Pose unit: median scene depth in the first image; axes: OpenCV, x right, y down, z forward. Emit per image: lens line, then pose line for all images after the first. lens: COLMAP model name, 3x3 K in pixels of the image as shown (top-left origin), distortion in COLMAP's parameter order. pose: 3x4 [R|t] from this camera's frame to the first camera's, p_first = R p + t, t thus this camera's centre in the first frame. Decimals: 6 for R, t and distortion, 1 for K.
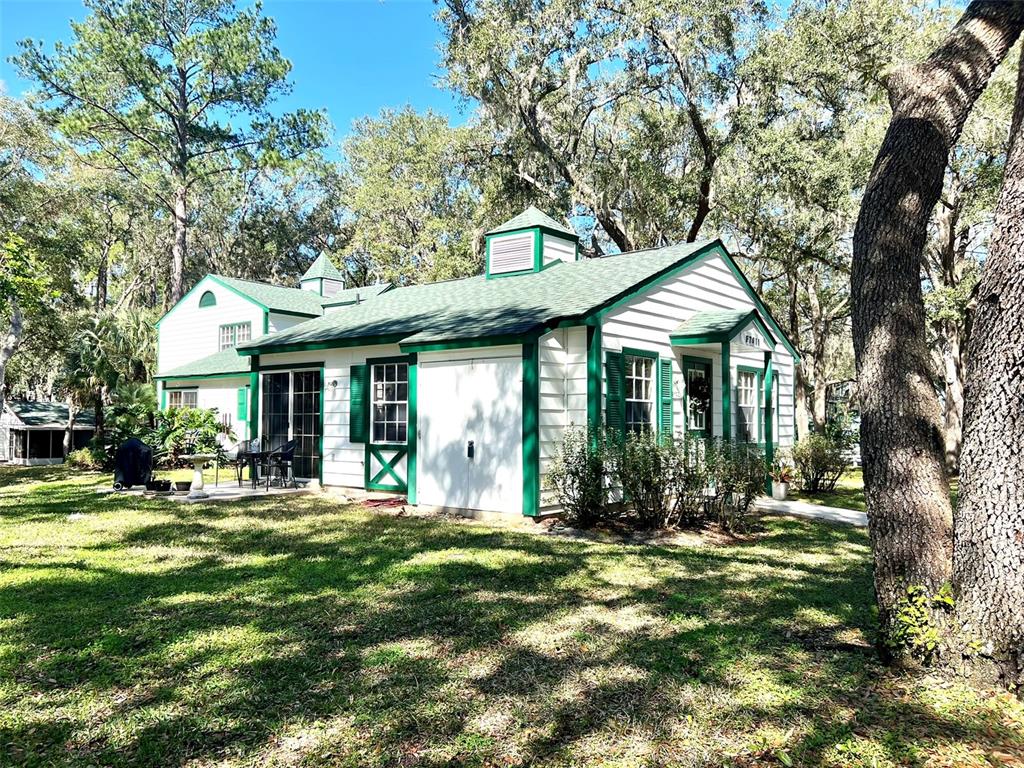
lens RADIAL K [[757.3, 0, 512.0], [0, 757.3, 384.0], [0, 0, 1]] dist [0.053578, -0.059973]
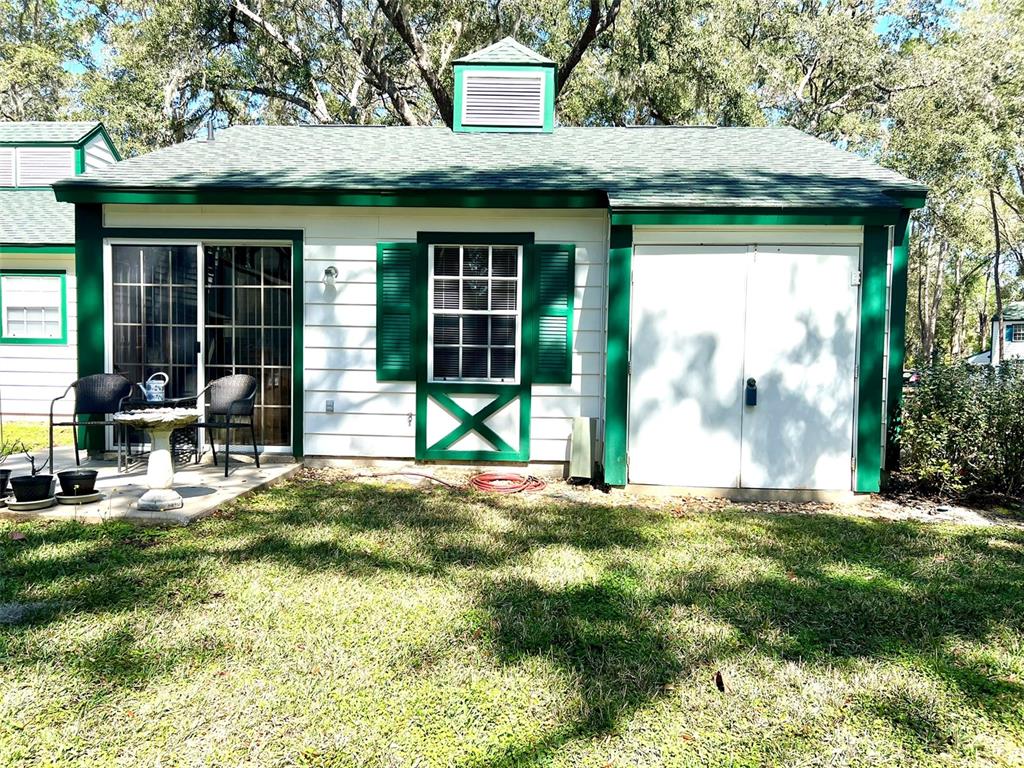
lens RADIAL K [[757.3, 0, 512.0], [0, 757.3, 384.0], [0, 0, 1]] dist [0.053578, -0.059973]
pose [[0.818989, -0.014730, 0.573620, -0.463922], [-0.041790, 0.995485, 0.085230, 0.028121], [-0.572285, -0.093774, 0.814675, 0.495979]]
